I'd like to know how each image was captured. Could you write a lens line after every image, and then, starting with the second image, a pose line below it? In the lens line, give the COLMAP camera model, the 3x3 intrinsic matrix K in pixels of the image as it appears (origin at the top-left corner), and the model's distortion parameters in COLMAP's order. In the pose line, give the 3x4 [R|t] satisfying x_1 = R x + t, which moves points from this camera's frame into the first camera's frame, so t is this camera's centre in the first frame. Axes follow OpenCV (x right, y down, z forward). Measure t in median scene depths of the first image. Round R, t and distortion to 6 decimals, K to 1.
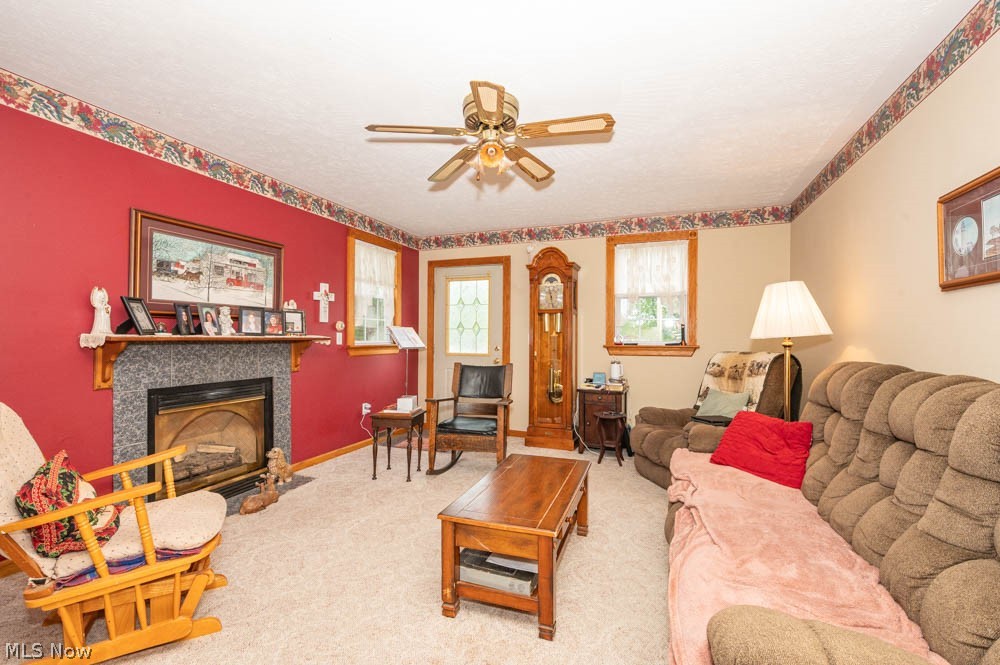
lens RADIAL K [[433.8, 0, 506.8], [0, 433.8, 334.8], [0, 0, 1]] dist [-0.001207, 0.000003]
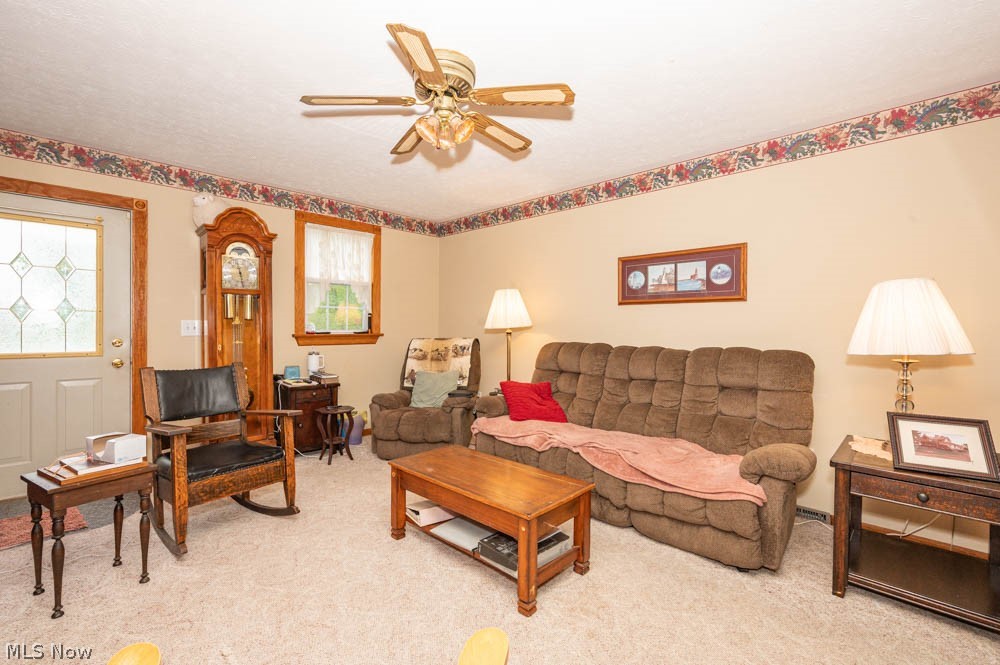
lens RADIAL K [[433.8, 0, 506.5], [0, 433.8, 330.3], [0, 0, 1]] dist [-0.001207, 0.000003]
pose [[0.408585, -0.007781, 0.912687, -0.410347], [-0.012013, 0.999831, 0.013902, -0.002058], [-0.912641, -0.016645, 0.408422, 0.259562]]
